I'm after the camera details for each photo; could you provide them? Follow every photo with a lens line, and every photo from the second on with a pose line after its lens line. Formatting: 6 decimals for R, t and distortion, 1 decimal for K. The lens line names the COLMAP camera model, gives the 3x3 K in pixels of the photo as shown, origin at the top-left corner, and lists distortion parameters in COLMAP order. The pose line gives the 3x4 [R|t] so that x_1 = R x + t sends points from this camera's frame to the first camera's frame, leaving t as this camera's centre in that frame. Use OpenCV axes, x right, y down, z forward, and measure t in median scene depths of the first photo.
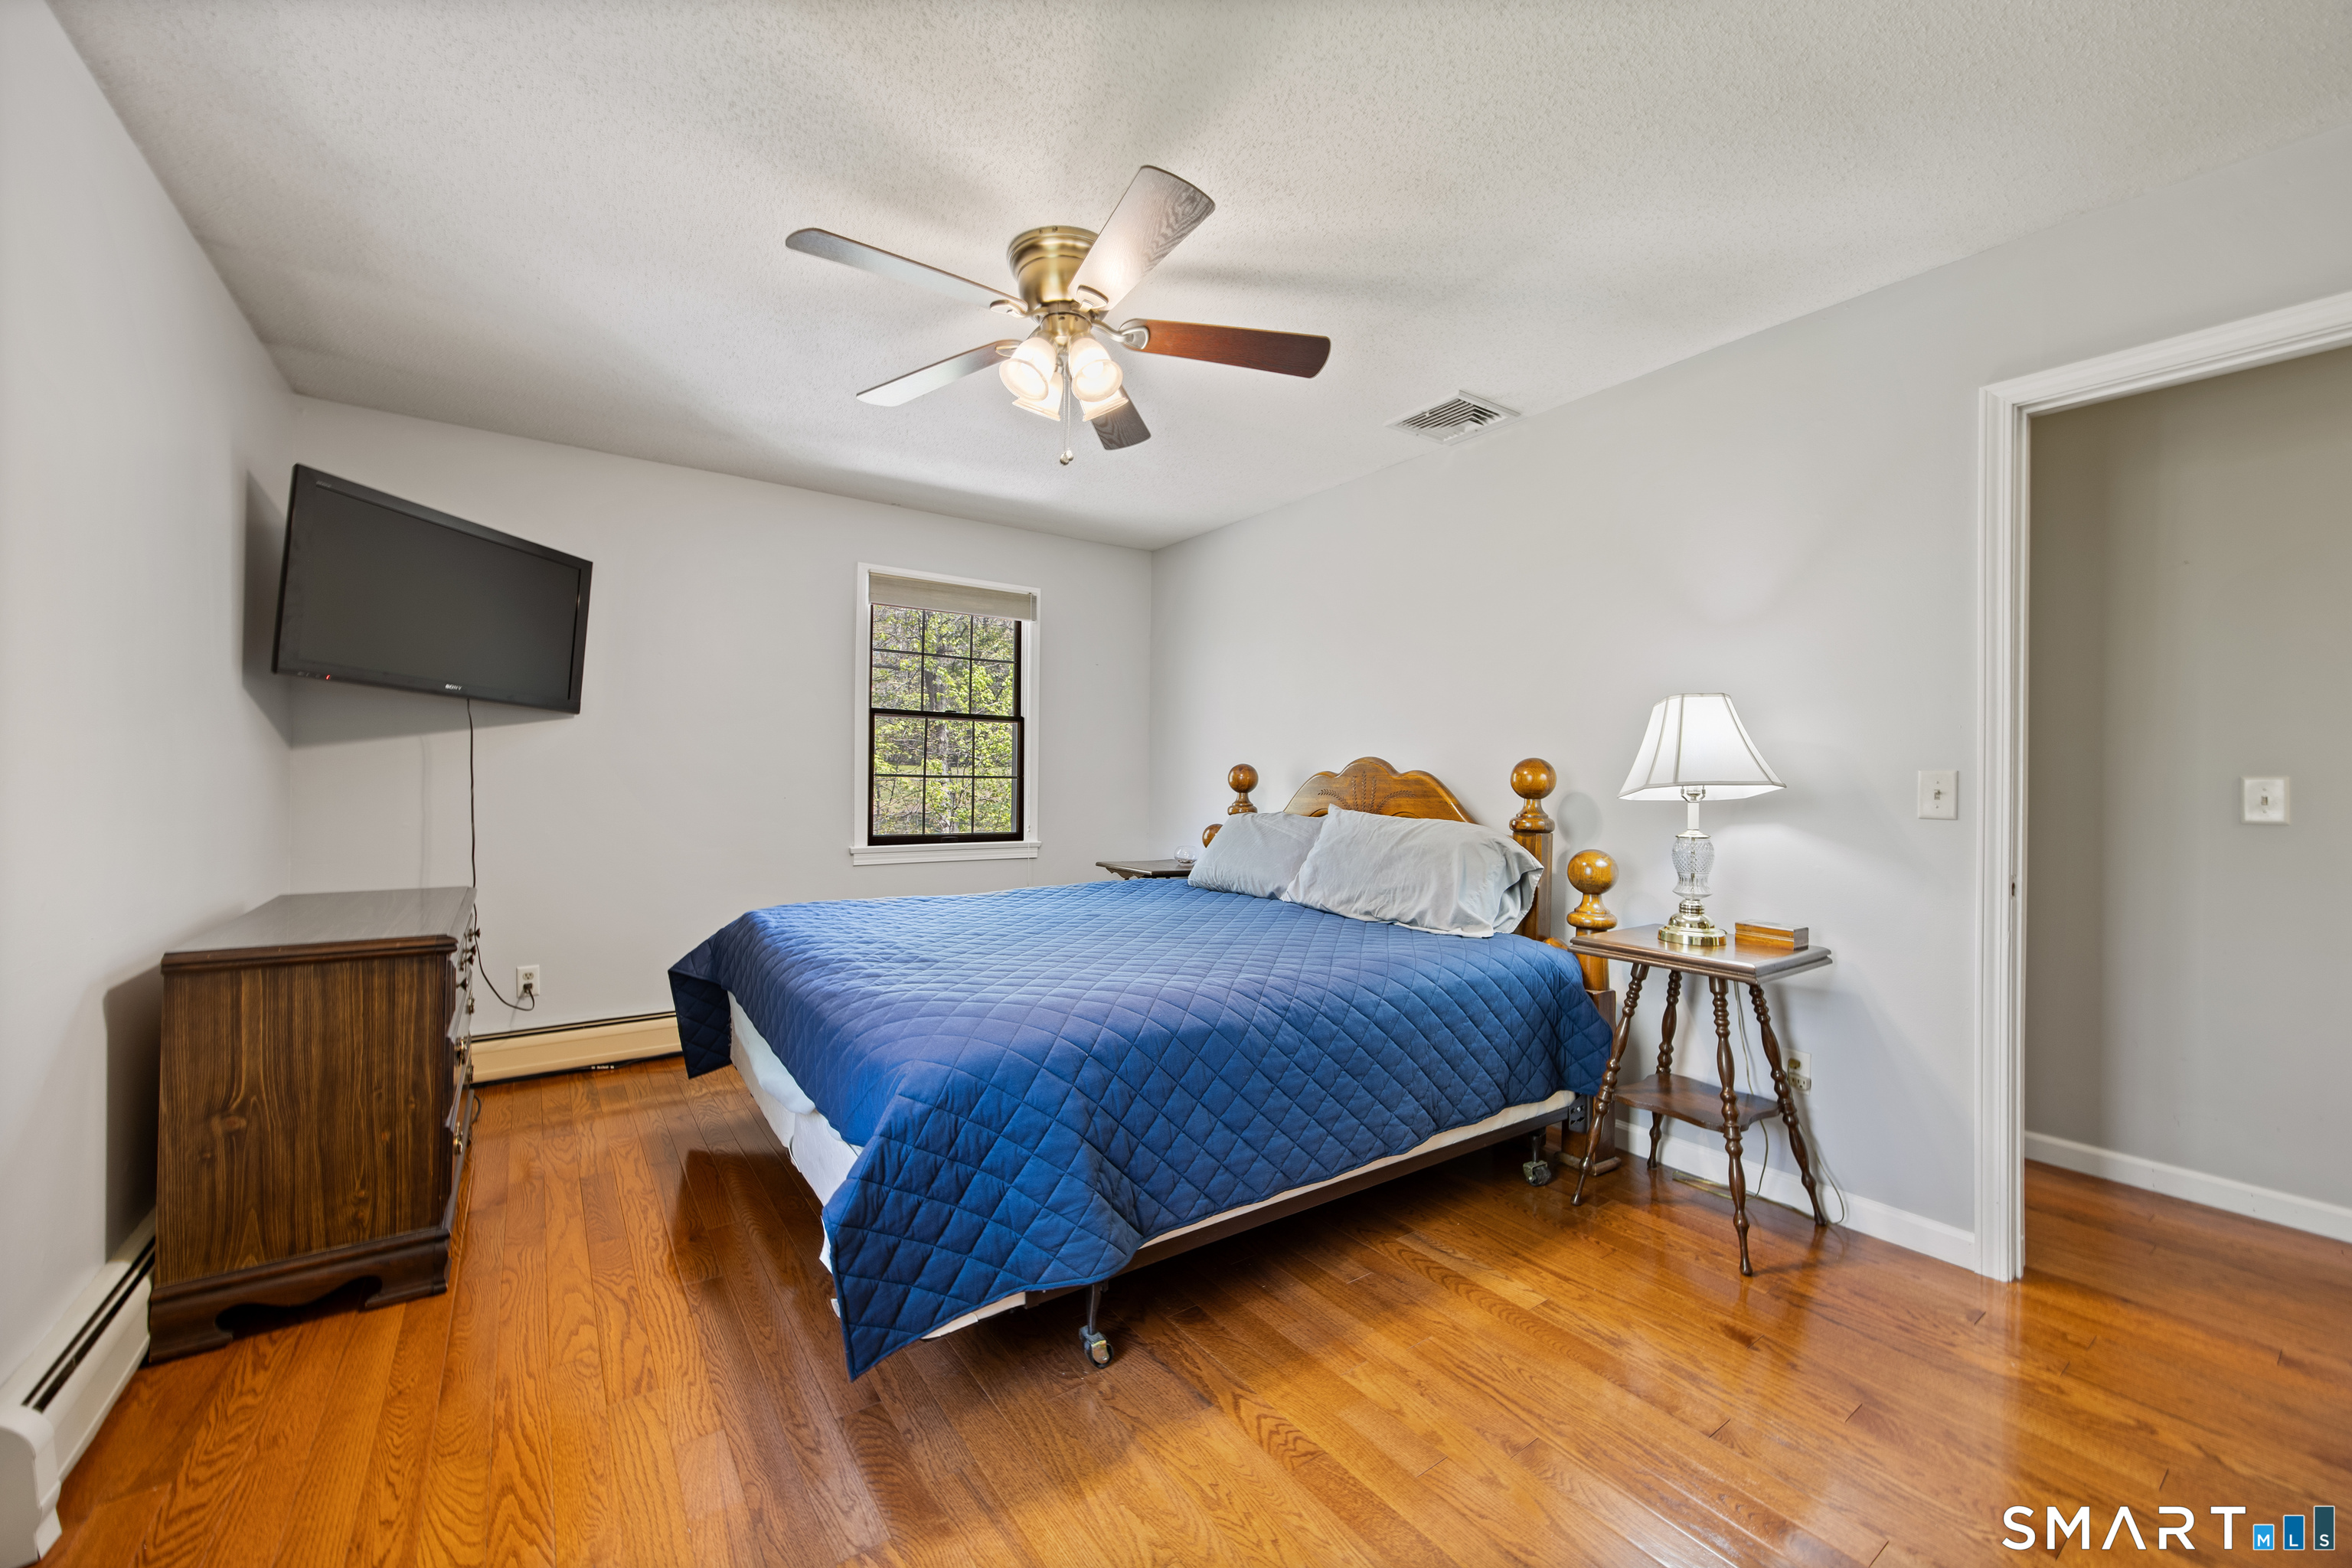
lens RADIAL K [[908.6, 0, 1182.0], [0, 908.6, 782.6], [0, 0, 1]] dist [0.000600, 0.000006]
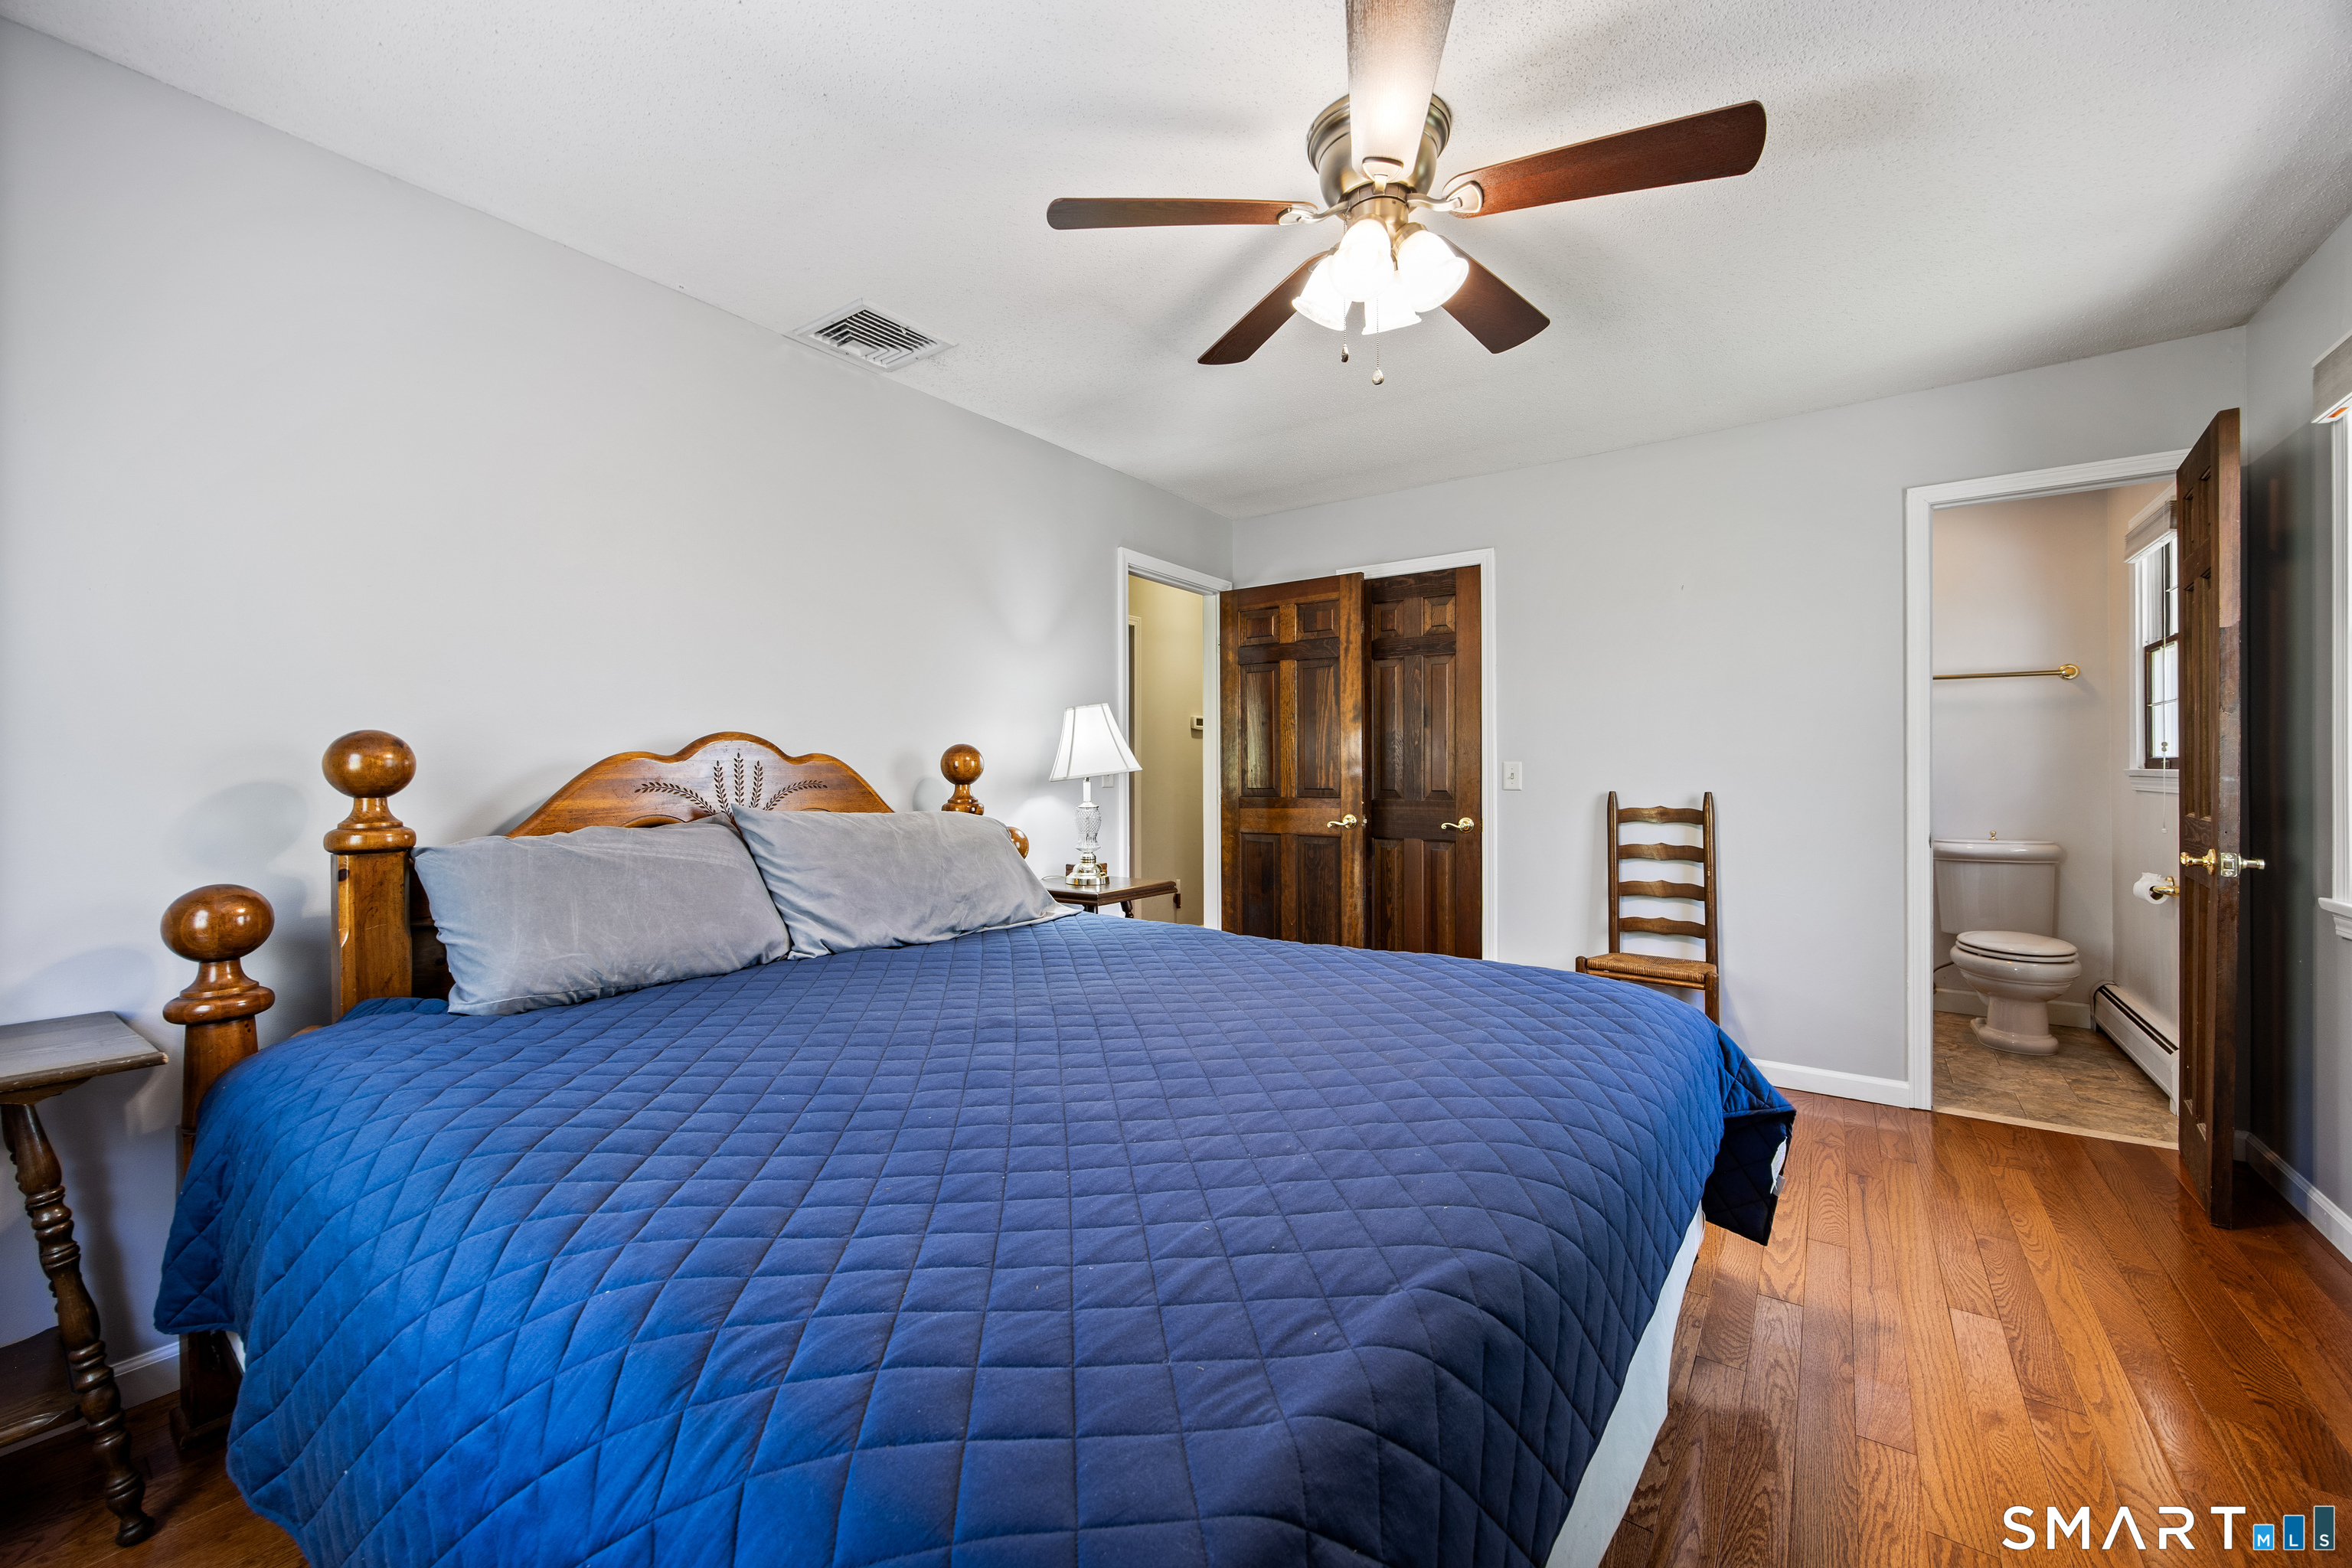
lens RADIAL K [[908.6, 0, 1182.0], [0, 908.6, 782.6], [0, 0, 1]] dist [0.000600, 0.000006]
pose [[-0.313247, -0.016094, 0.949535, -0.659574], [0.005907, 0.999804, 0.018895, -0.002066], [-0.949653, 0.011528, -0.313090, 1.099030]]
